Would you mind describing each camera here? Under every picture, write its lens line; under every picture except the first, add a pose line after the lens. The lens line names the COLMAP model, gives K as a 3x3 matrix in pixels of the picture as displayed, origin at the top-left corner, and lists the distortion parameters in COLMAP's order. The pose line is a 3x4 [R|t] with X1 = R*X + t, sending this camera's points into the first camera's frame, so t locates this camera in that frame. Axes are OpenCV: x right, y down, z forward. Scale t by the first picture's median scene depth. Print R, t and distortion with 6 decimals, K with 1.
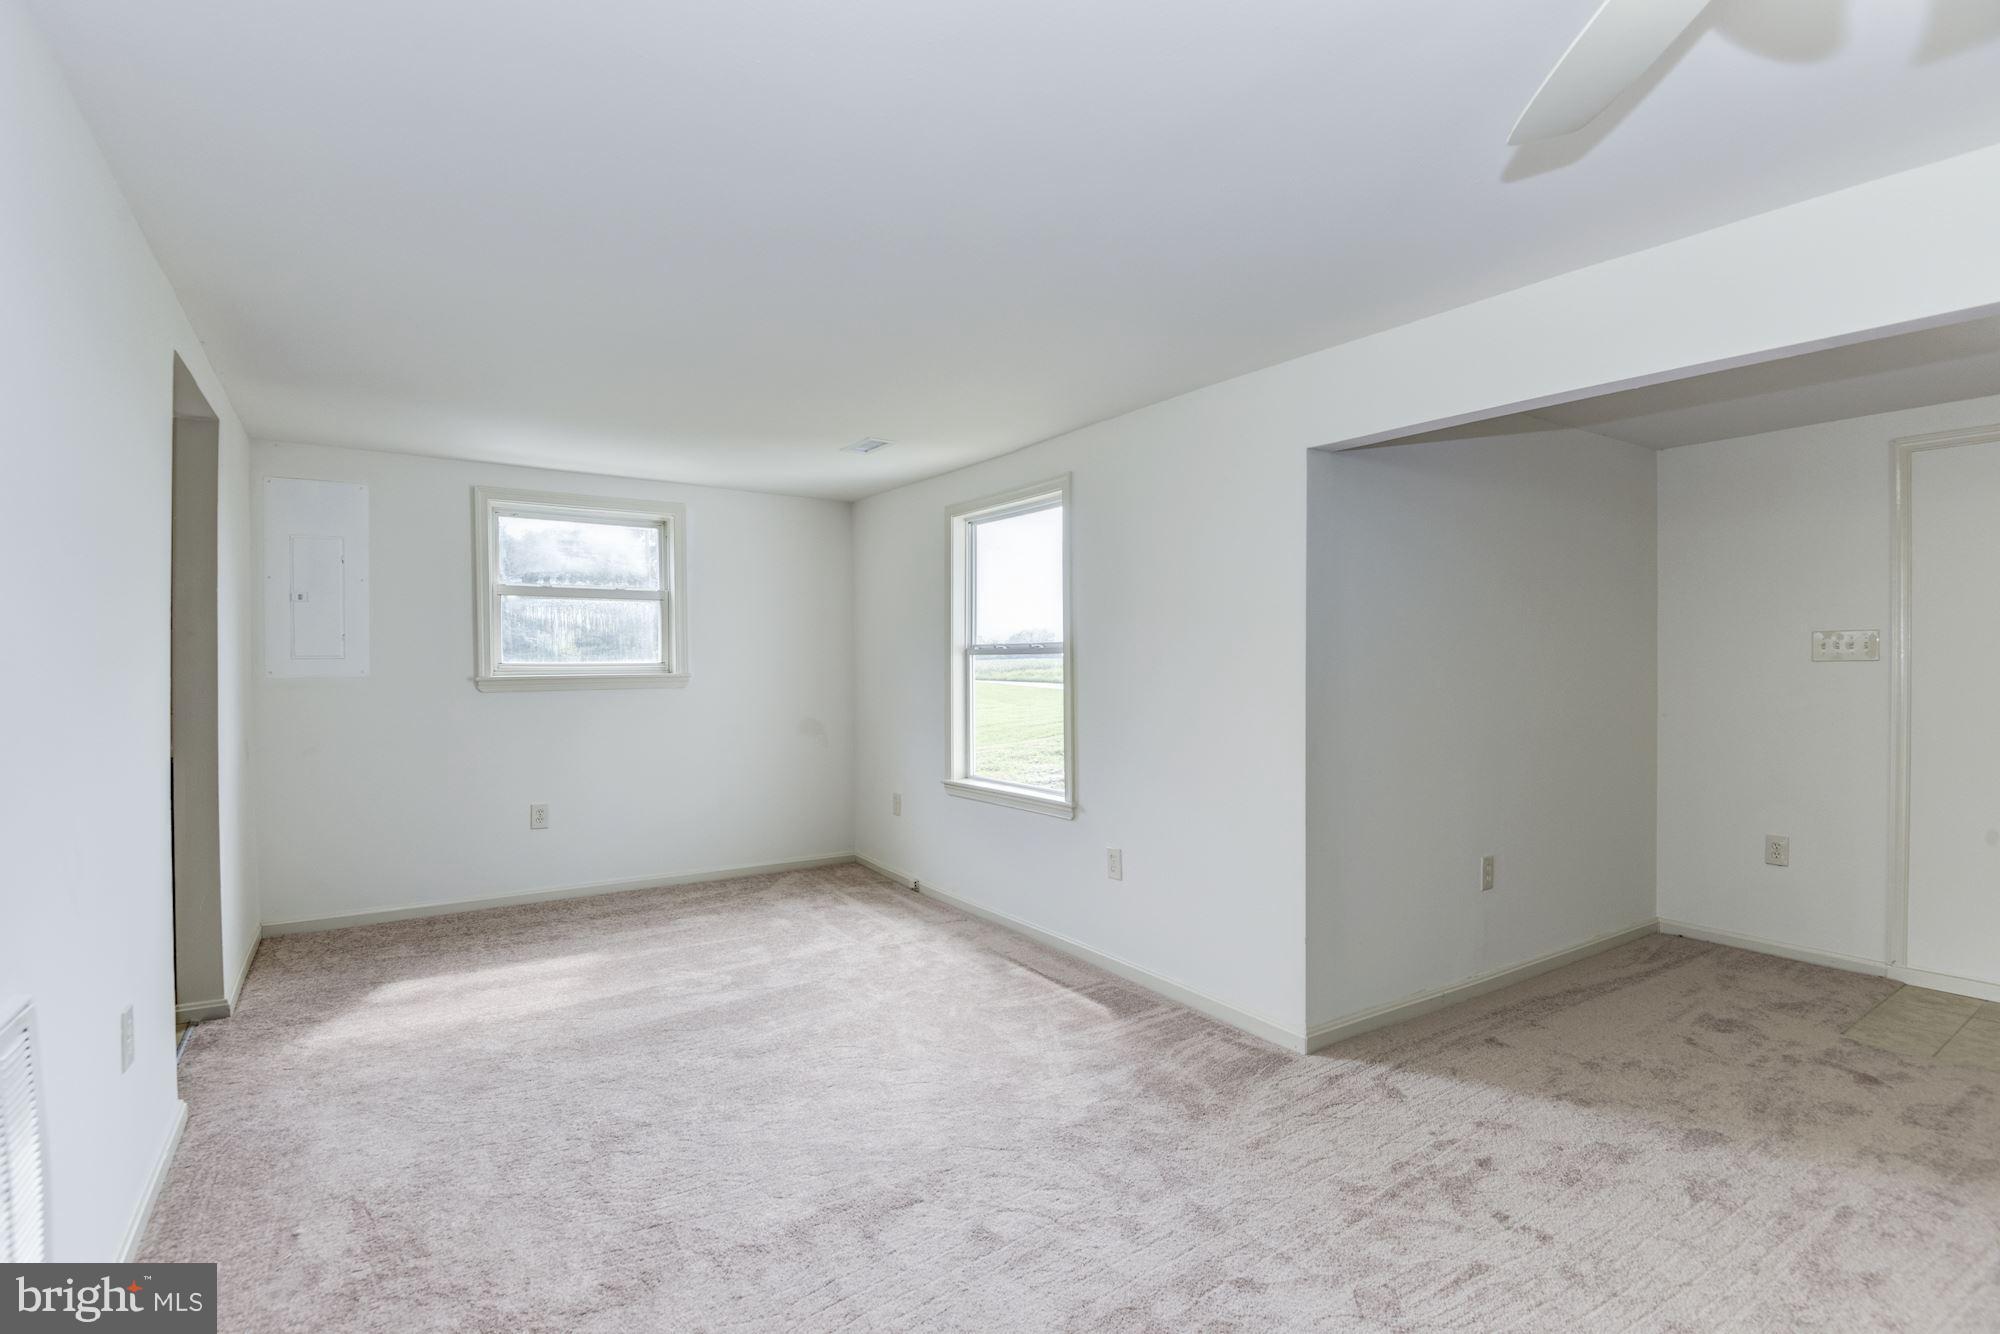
lens RADIAL K [[920.5, 0, 993.2], [0, 920.5, 658.1], [0, 0, 1]] dist [-0.006394, -0.001198]
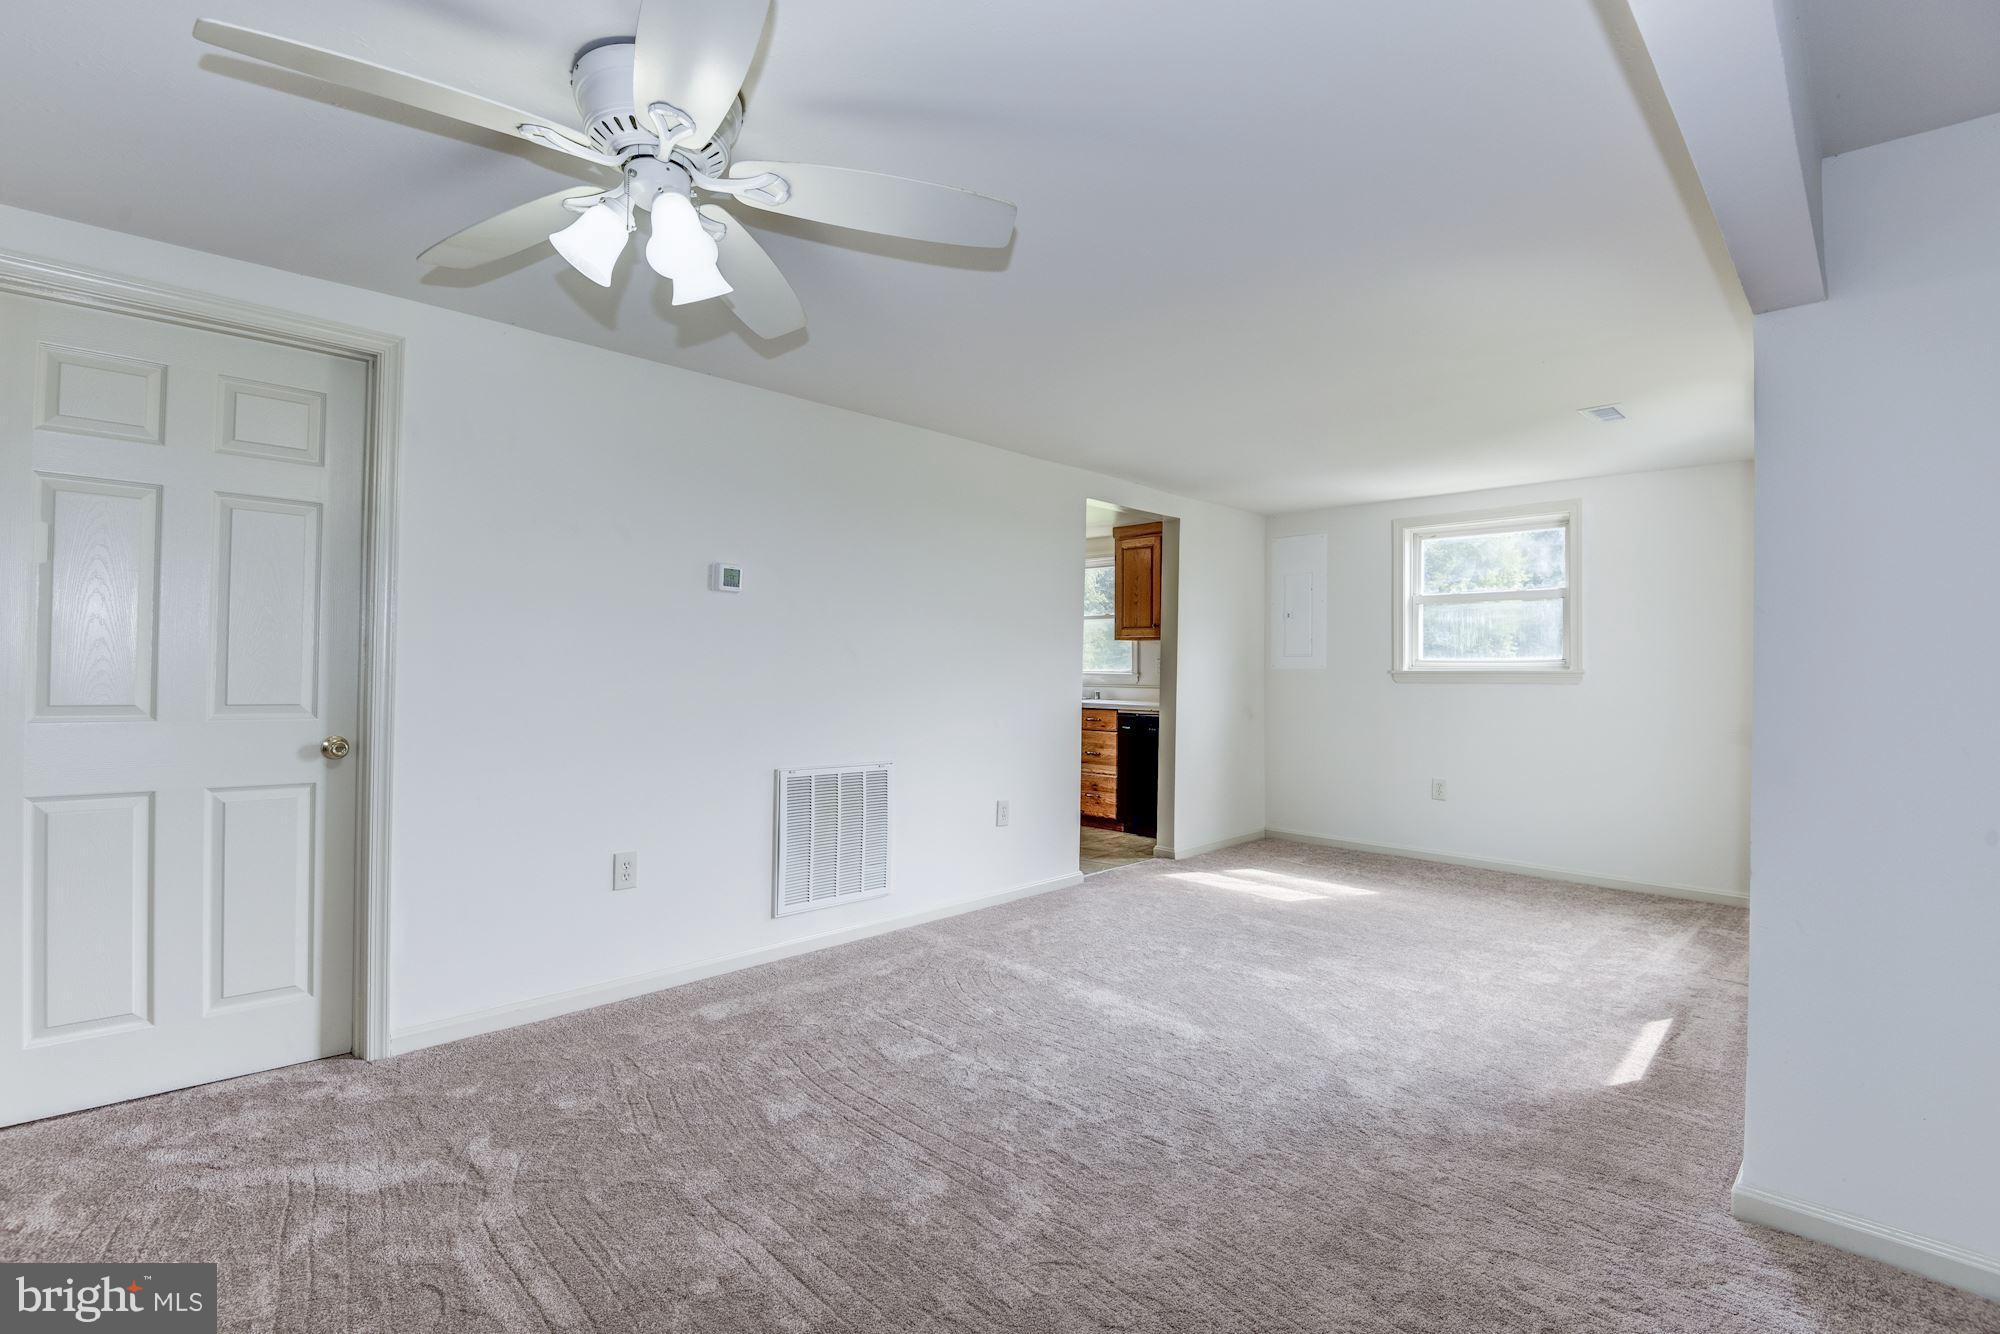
lens RADIAL K [[920.5, 0, 993.0], [0, 920.5, 664.8], [0, 0, 1]] dist [-0.006394, -0.001198]
pose [[0.198640, -0.001551, -0.980071, 0.542929], [-0.001324, 0.999997, -0.001851, 0.014666], [0.980072, 0.001666, 0.198637, 0.198733]]
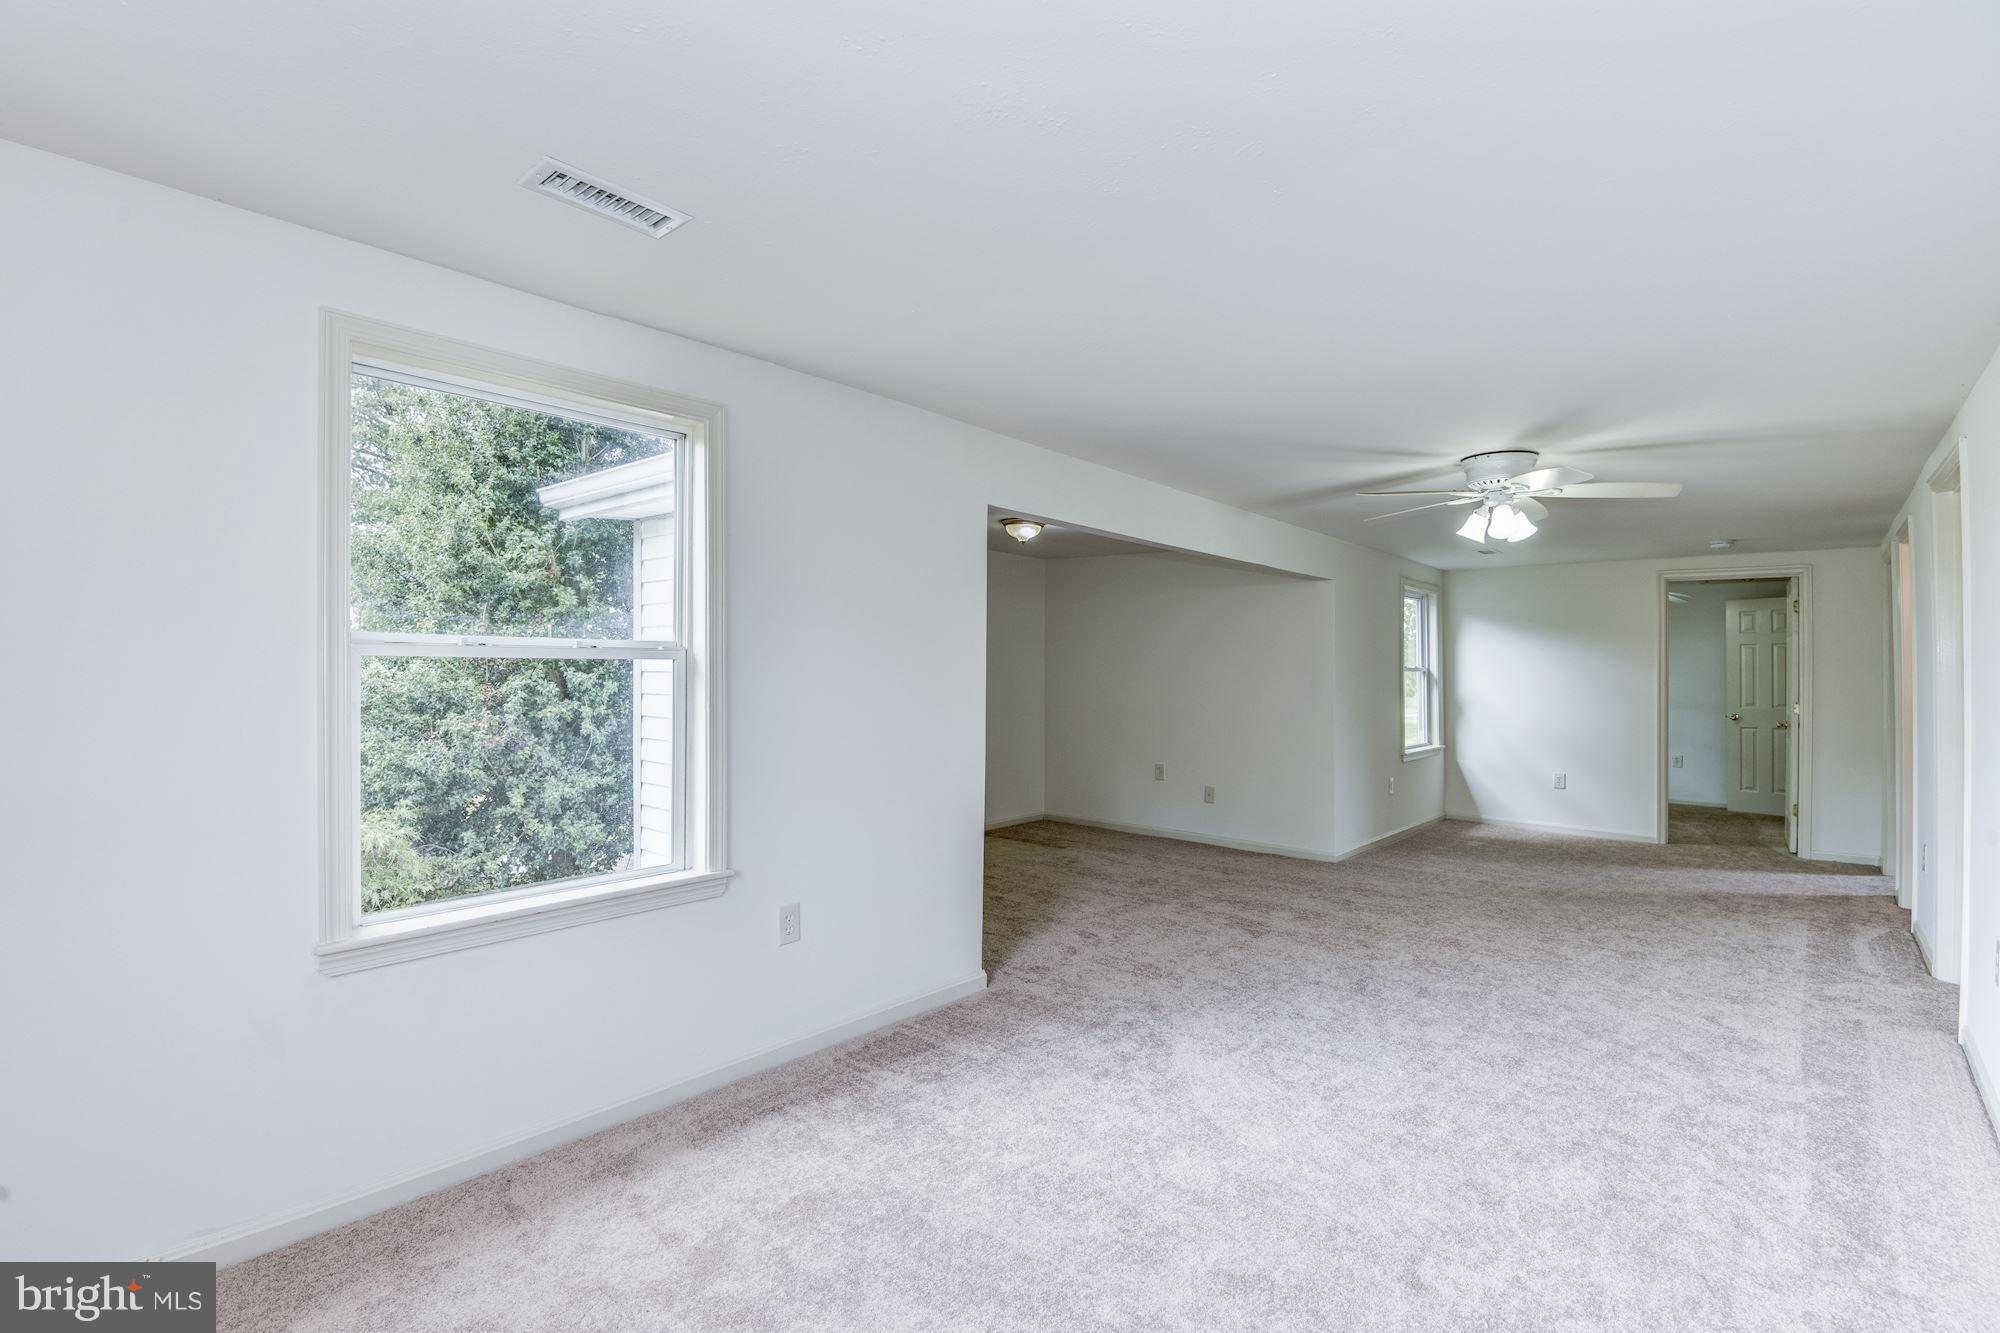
lens RADIAL K [[920.5, 0, 1007.6], [0, 920.5, 674.7], [0, 0, 1]] dist [-0.006394, -0.001198]
pose [[-0.251296, 0.005775, 0.967893, -0.549968], [-0.001254, 0.999979, -0.006292, 0.006532], [-0.967910, -0.002795, -0.251283, 0.799907]]
